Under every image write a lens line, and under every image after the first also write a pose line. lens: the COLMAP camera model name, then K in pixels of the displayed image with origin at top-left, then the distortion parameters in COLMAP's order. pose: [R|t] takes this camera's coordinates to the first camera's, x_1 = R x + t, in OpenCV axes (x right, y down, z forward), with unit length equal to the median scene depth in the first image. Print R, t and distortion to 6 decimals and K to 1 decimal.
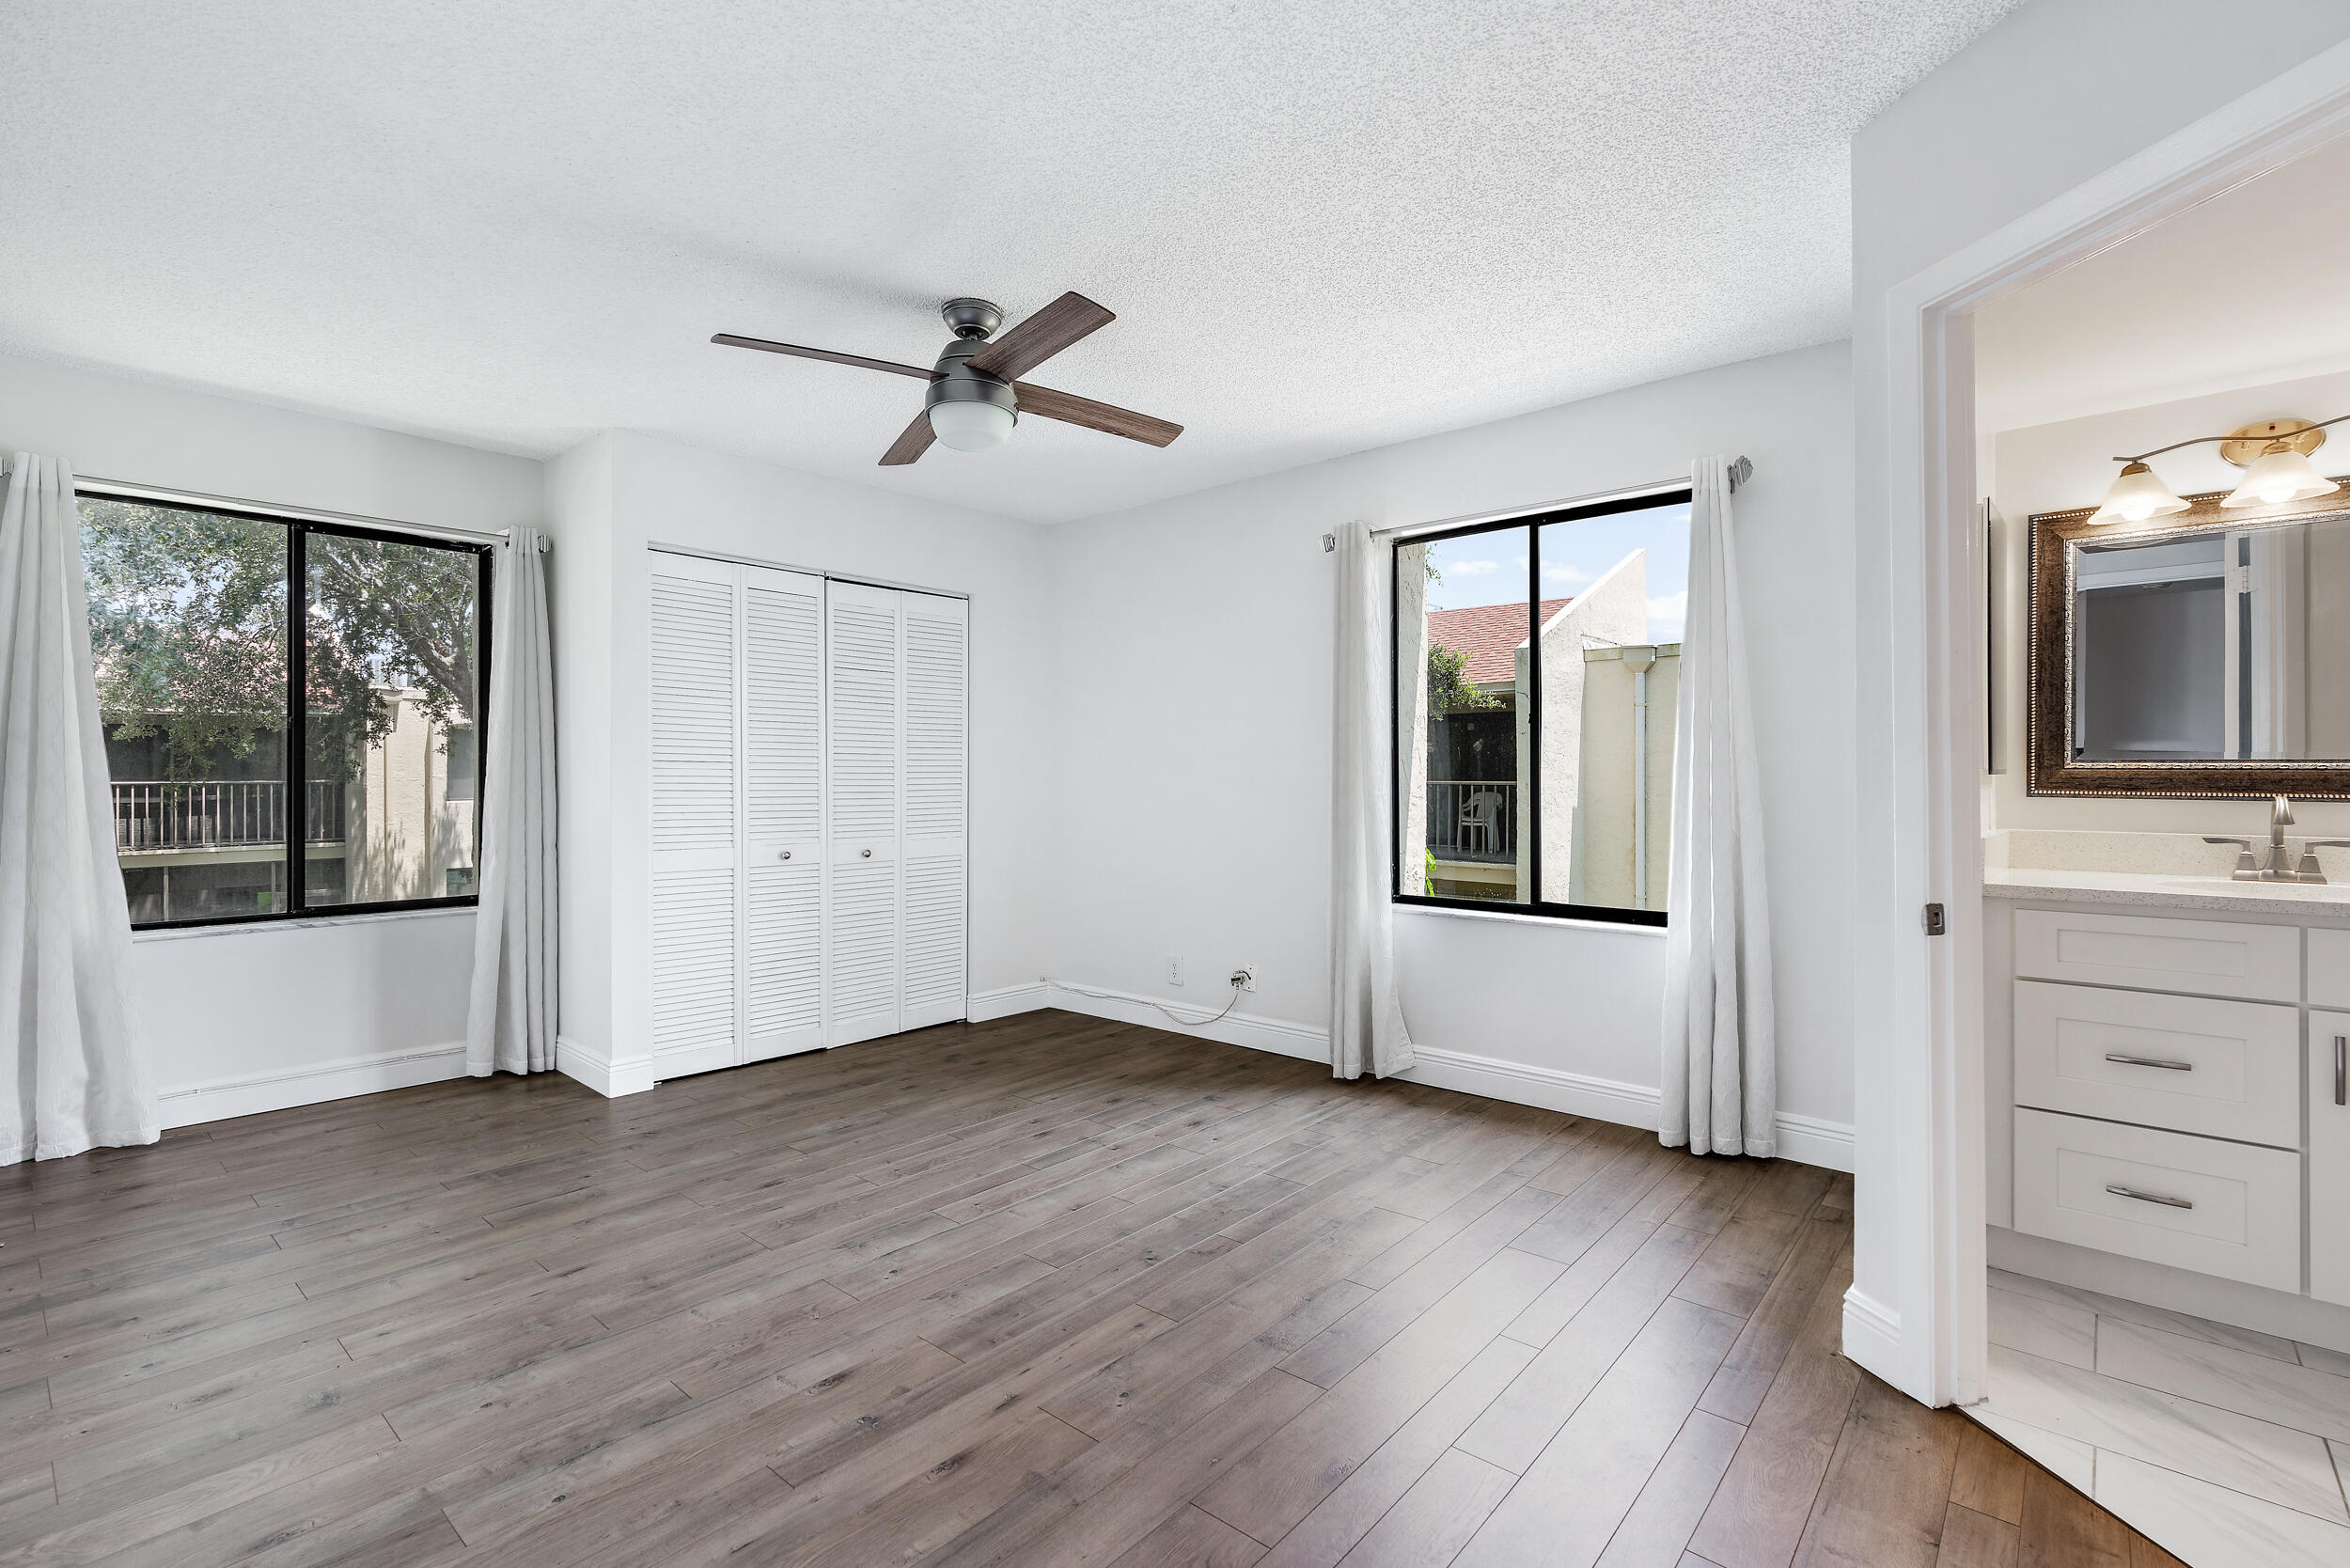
lens RADIAL K [[1059.1, 0, 1173.5], [0, 1059.1, 775.0], [0, 0, 1]] dist [-0.011595, 0.005537]
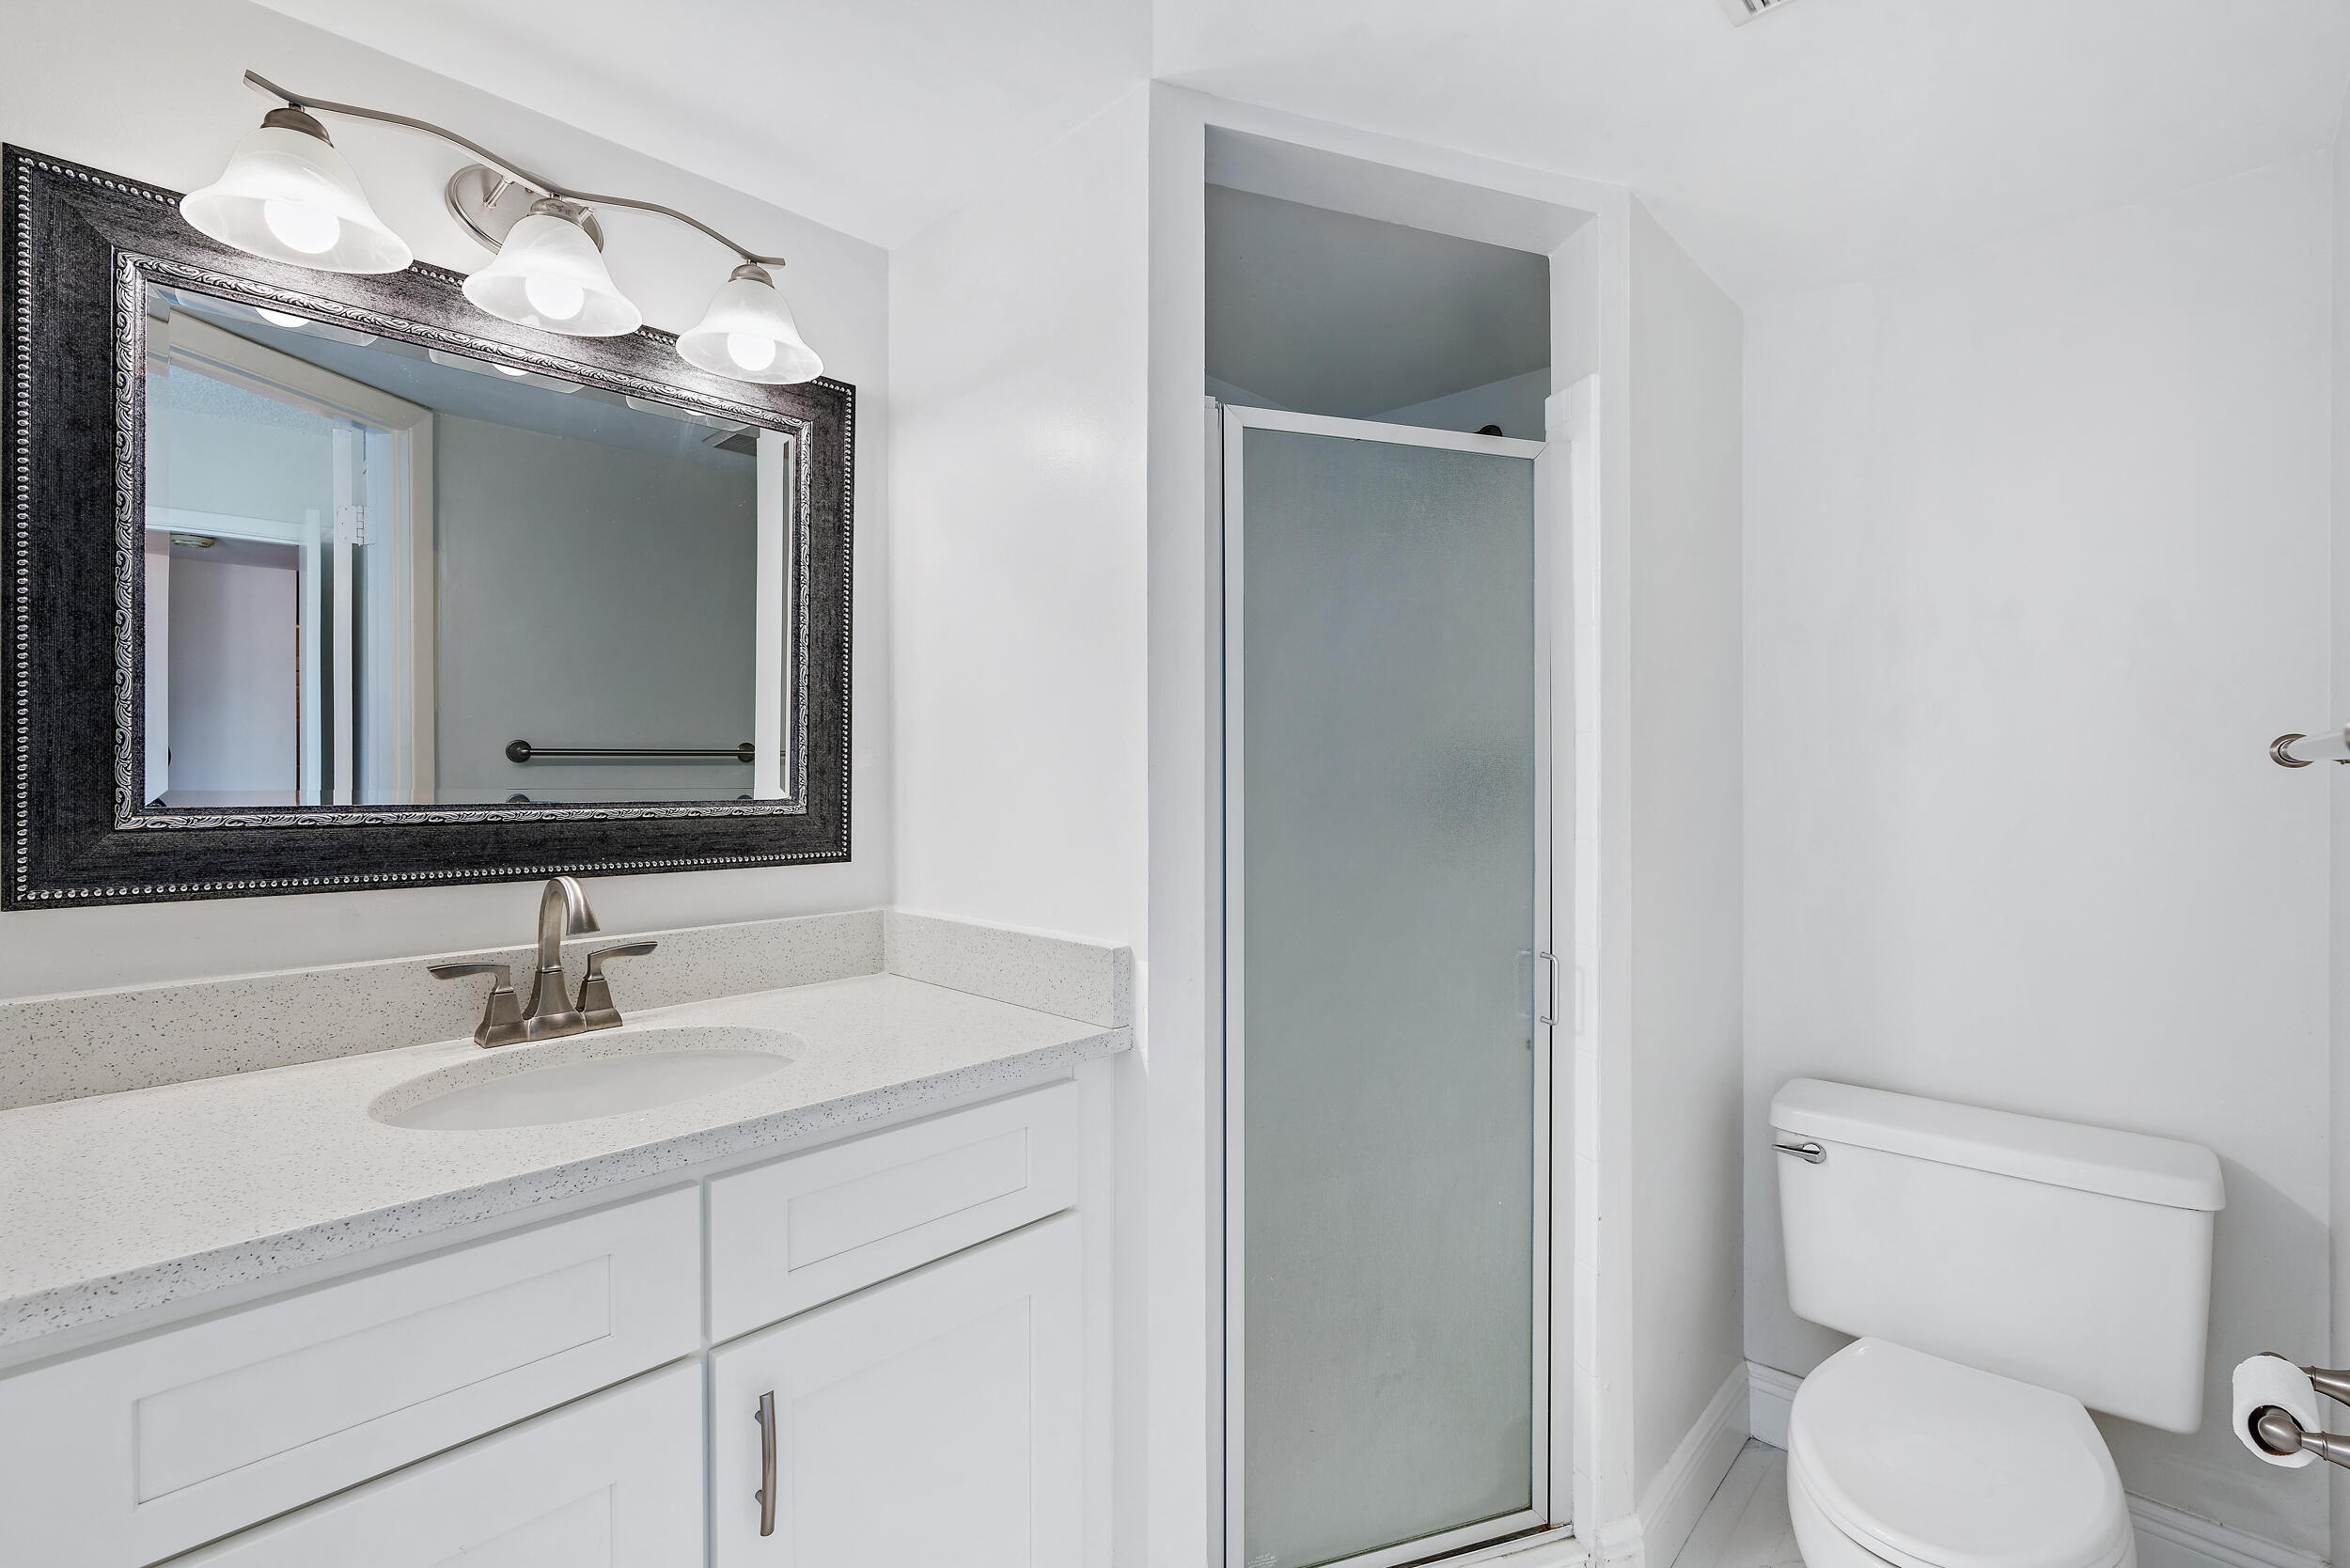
lens RADIAL K [[1059.1, 0, 1173.5], [0, 1059.1, 775.0], [0, 0, 1]] dist [-0.011595, 0.005537]
pose [[0.045875, -0.000147, 0.998947, 0.499984], [0.005515, 0.999985, -0.000107, -0.026337], [-0.998932, 0.005514, 0.045875, 0.622254]]
